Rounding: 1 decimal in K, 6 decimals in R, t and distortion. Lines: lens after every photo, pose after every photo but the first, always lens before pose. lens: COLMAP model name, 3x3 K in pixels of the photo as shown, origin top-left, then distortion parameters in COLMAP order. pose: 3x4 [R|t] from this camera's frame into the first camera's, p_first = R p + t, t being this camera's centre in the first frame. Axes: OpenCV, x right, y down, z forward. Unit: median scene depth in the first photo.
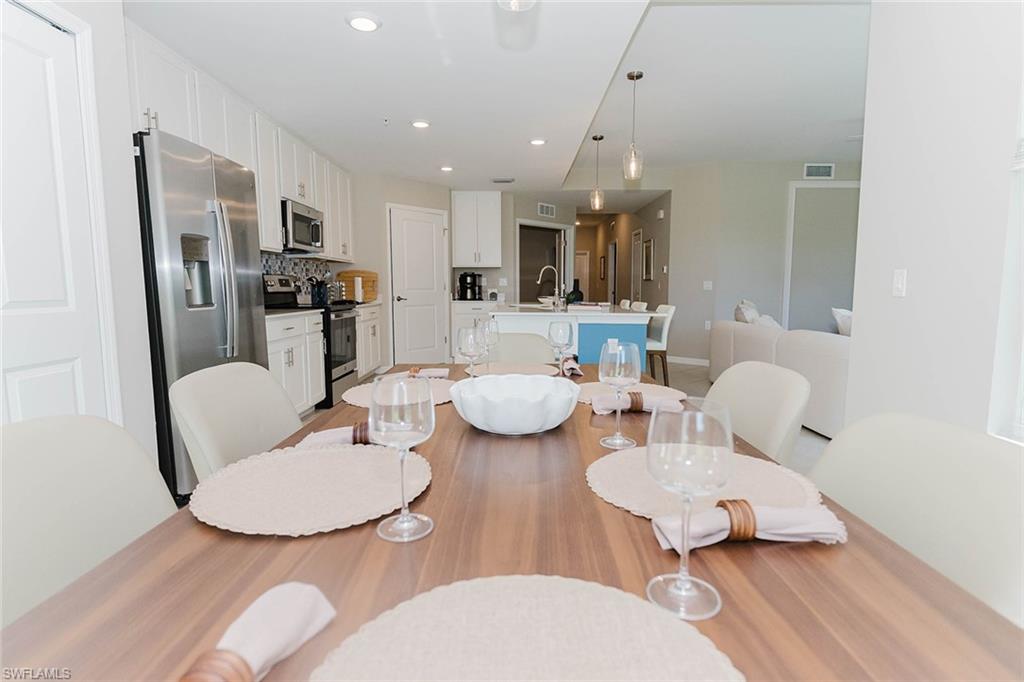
lens RADIAL K [[529.8, 0, 513.1], [0, 529.8, 334.7], [0, 0, 1]] dist [0.001509, 0.000262]
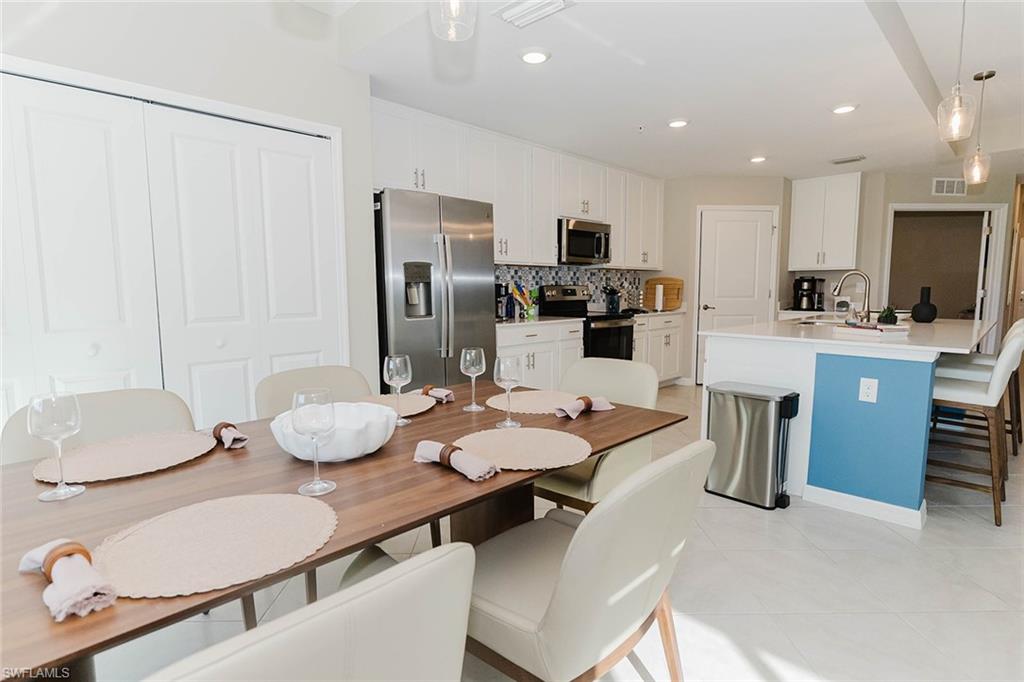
lens RADIAL K [[529.8, 0, 500.8], [0, 529.8, 342.0], [0, 0, 1]] dist [0.001509, 0.000262]
pose [[0.710655, 0.069578, -0.700091, 0.202246], [-0.059658, 0.997473, 0.038575, -0.023106], [0.701006, 0.014352, 0.713010, 0.088910]]
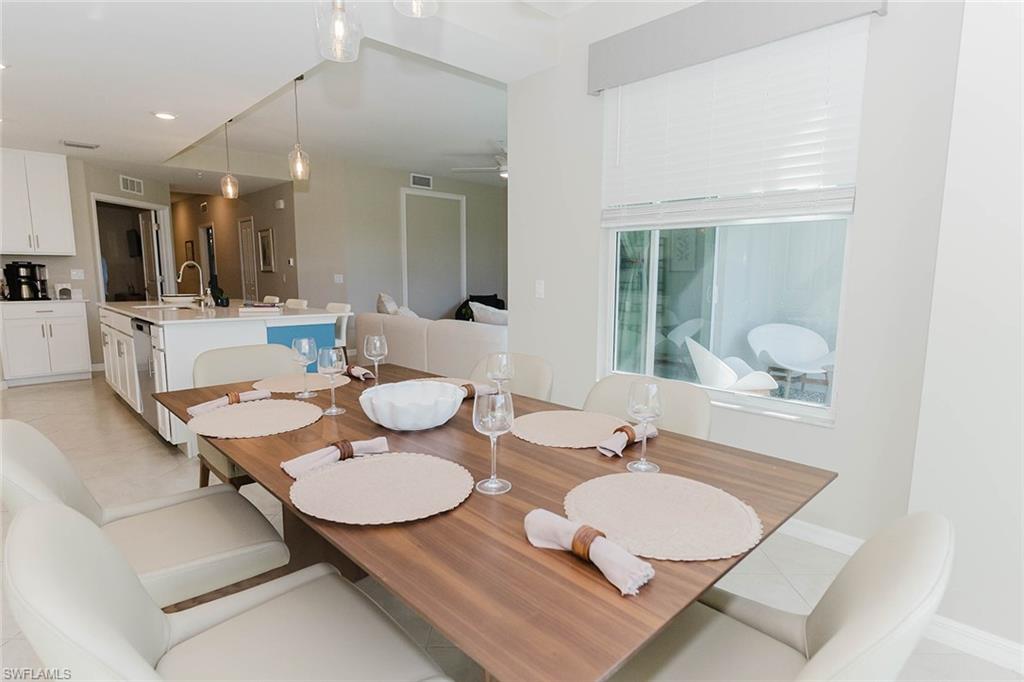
lens RADIAL K [[529.8, 0, 528.1], [0, 529.8, 353.3], [0, 0, 1]] dist [0.001509, 0.000262]
pose [[0.711278, -0.102356, 0.695419, -0.132073], [0.058163, 0.994519, 0.086890, -0.017928], [-0.700501, -0.021355, 0.713332, -0.020758]]
